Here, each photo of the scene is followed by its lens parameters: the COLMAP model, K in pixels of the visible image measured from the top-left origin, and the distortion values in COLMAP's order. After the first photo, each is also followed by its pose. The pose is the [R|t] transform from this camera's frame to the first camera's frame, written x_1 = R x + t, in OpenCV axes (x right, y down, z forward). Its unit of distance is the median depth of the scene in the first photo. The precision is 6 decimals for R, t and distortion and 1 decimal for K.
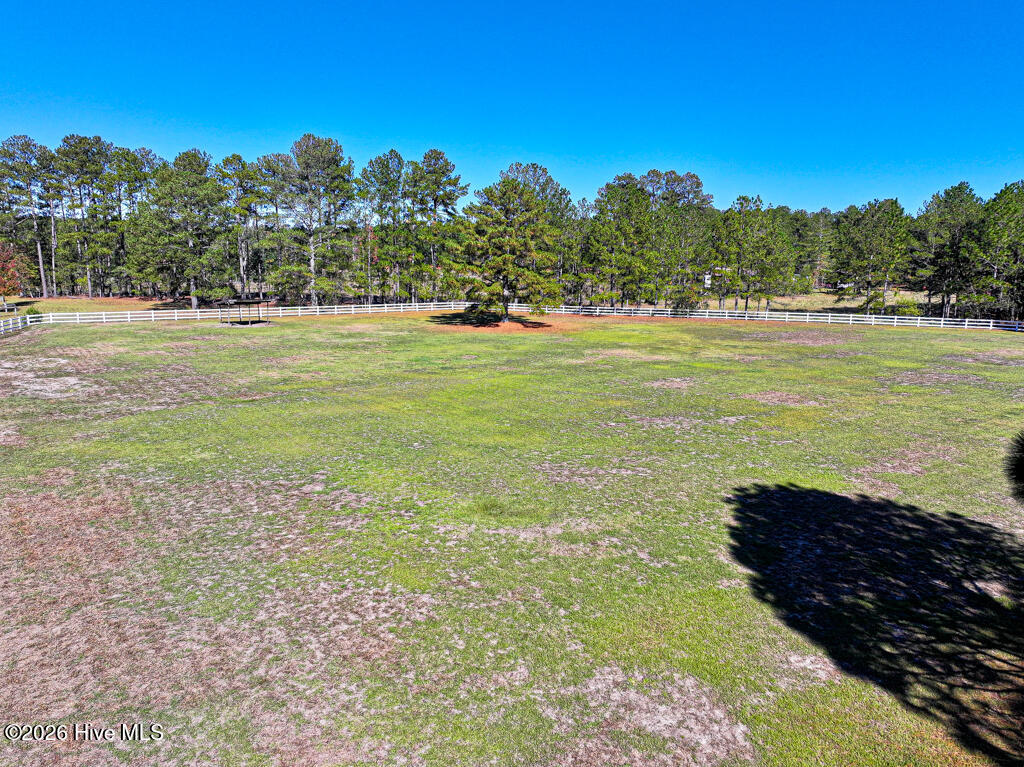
lens RADIAL K [[761.0, 0, 510.2], [0, 761.0, 380.7], [0, 0, 1]] dist [0.027343, 0.012388]
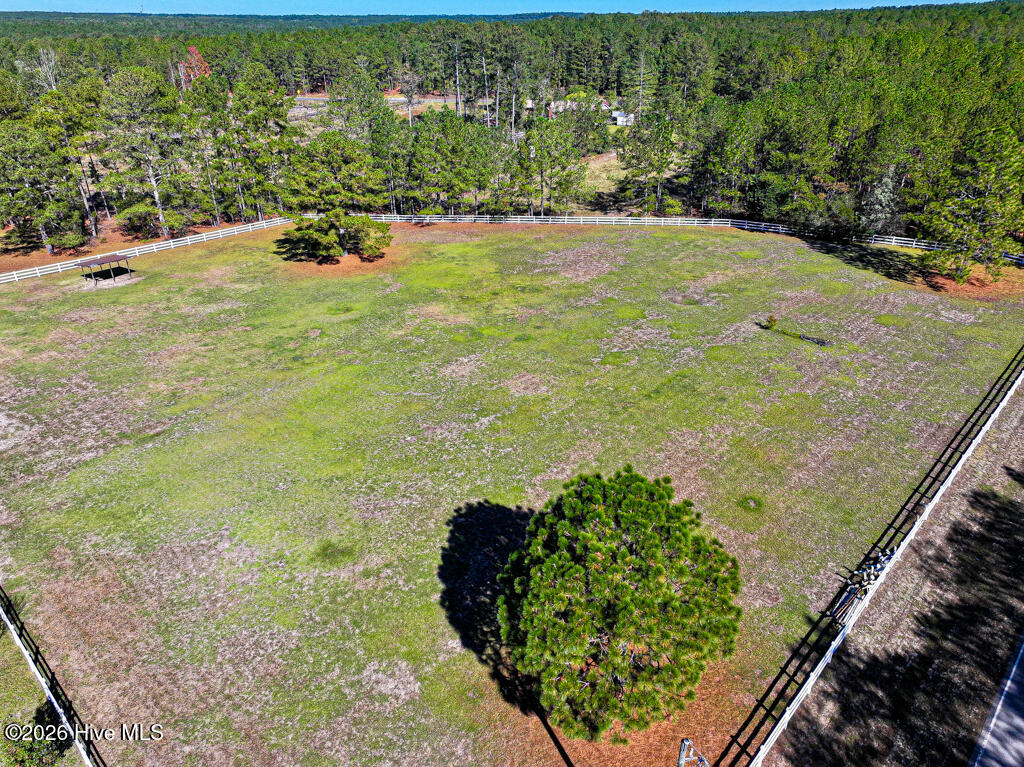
lens RADIAL K [[717.3, 0, 518.8], [0, 717.3, 400.1], [0, 0, 1]] dist [0.026545, -0.000276]
pose [[0.979828, -0.109977, 0.166862, 0.277752], [0.057335, 0.954557, 0.292461, -1.029848], [-0.191443, -0.276995, 0.941607, -0.998536]]
